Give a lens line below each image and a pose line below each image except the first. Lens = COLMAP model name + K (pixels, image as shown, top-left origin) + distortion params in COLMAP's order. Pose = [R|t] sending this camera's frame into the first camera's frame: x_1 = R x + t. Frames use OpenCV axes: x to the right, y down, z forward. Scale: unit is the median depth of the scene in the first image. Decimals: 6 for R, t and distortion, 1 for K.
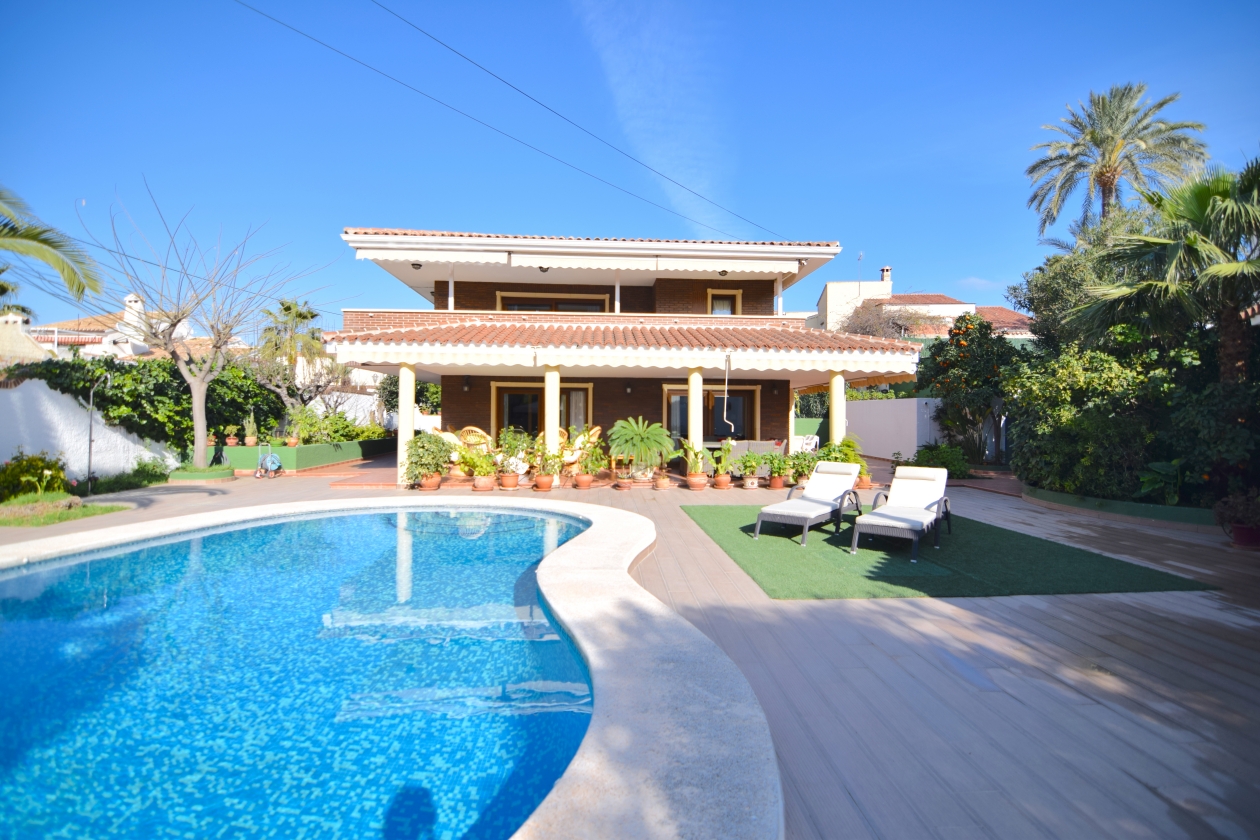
lens RADIAL K [[607.7, 0, 627.1], [0, 607.7, 410.3], [0, 0, 1]] dist [-0.005645, -0.010302]
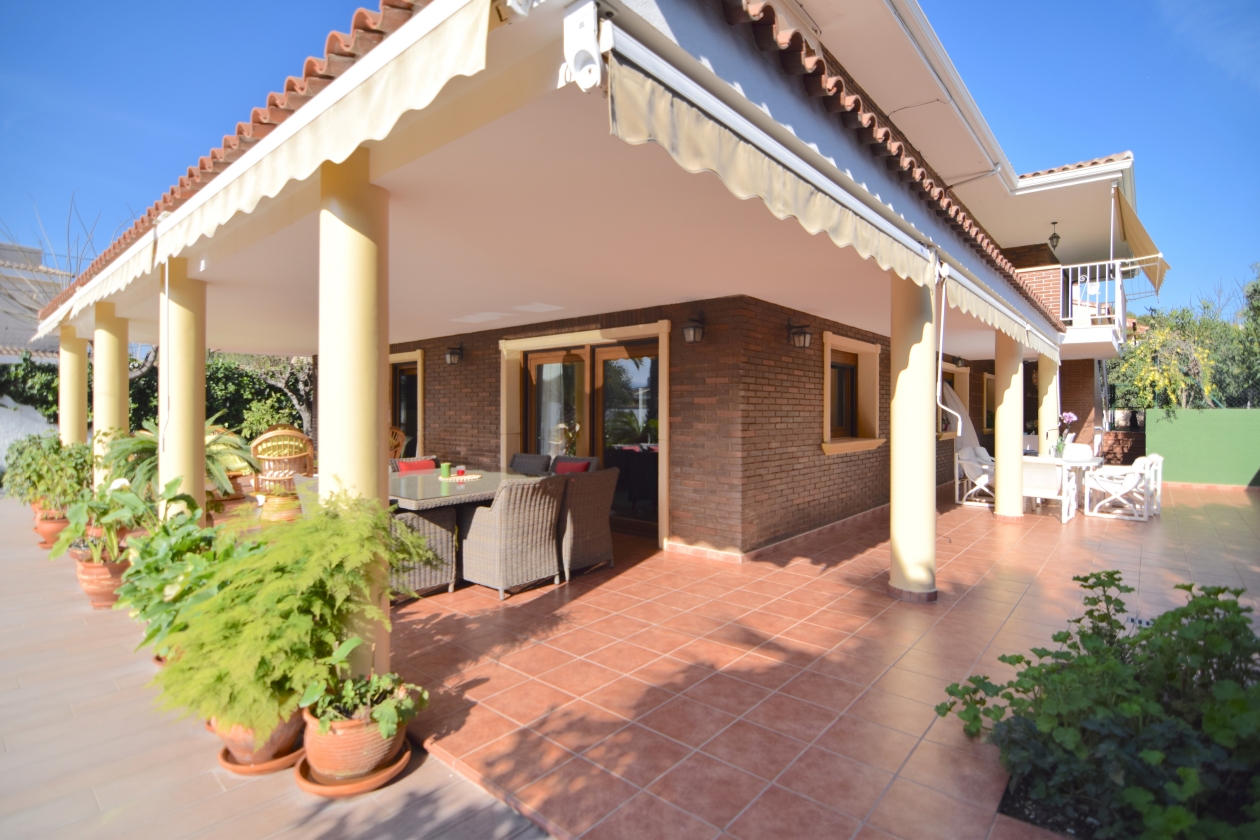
lens RADIAL K [[607.7, 0, 628.6], [0, 607.7, 416.3], [0, 0, 1]] dist [-0.005645, -0.010302]
pose [[0.716196, -0.002782, -0.697894, 0.525784], [0.014403, 0.999838, 0.010796, 0.013844], [0.697751, -0.017784, 0.716120, 0.832109]]
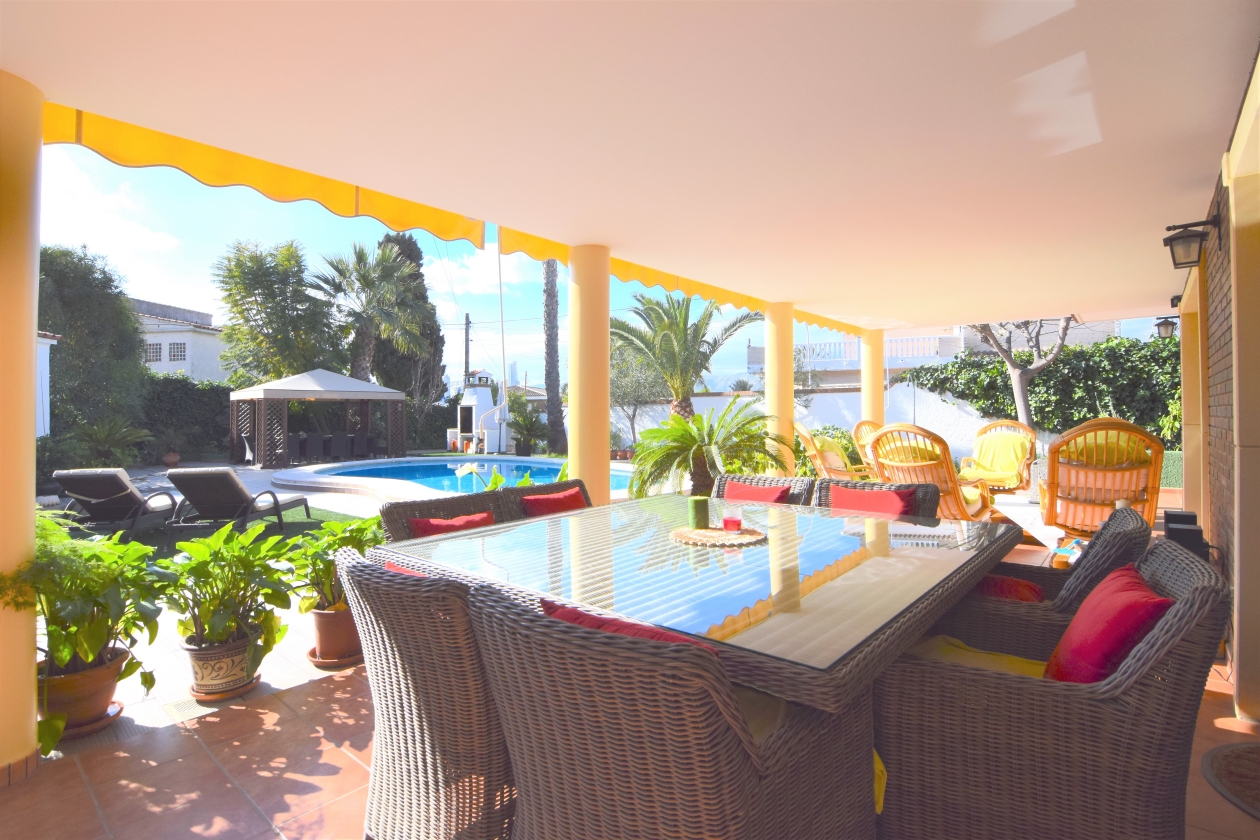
lens RADIAL K [[607.7, 0, 633.2], [0, 607.7, 410.4], [0, 0, 1]] dist [-0.005645, -0.010302]
pose [[-0.691605, -0.007639, -0.722236, 0.310827], [0.010593, 0.999729, -0.020718, 0.025088], [0.722199, -0.021979, -0.691336, 1.134370]]
